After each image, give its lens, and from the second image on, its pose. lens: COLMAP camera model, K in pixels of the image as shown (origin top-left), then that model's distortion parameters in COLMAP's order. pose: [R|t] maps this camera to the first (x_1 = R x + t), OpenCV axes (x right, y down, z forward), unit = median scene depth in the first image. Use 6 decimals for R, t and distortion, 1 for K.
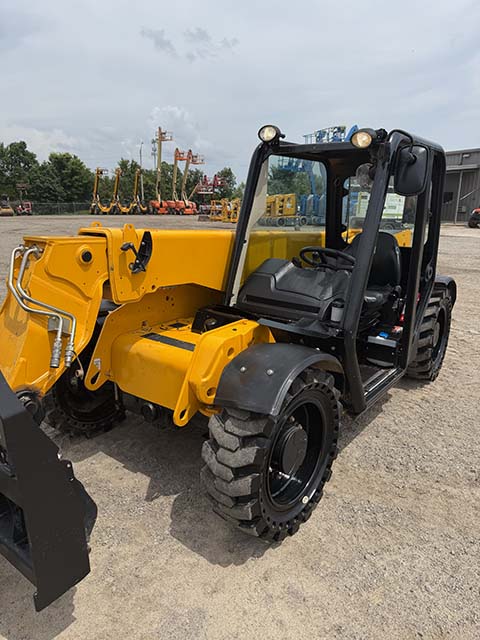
lens RADIAL K [[454.3, 0, 245.5], [0, 454.3, 322.6], [0, 0, 1]] dist [0.083684, -0.108235]
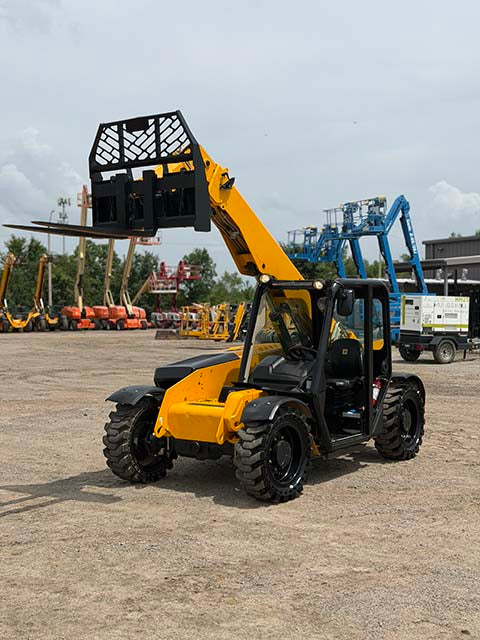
lens RADIAL K [[918.3, 0, 255.4], [0, 918.3, 308.2], [0, 0, 1]] dist [0.310164, -0.004971]
pose [[0.999550, -0.014227, 0.026421, -0.003998], [0.020396, 0.967917, -0.250442, 0.027334], [-0.022010, 0.250868, 0.967771, -0.115172]]
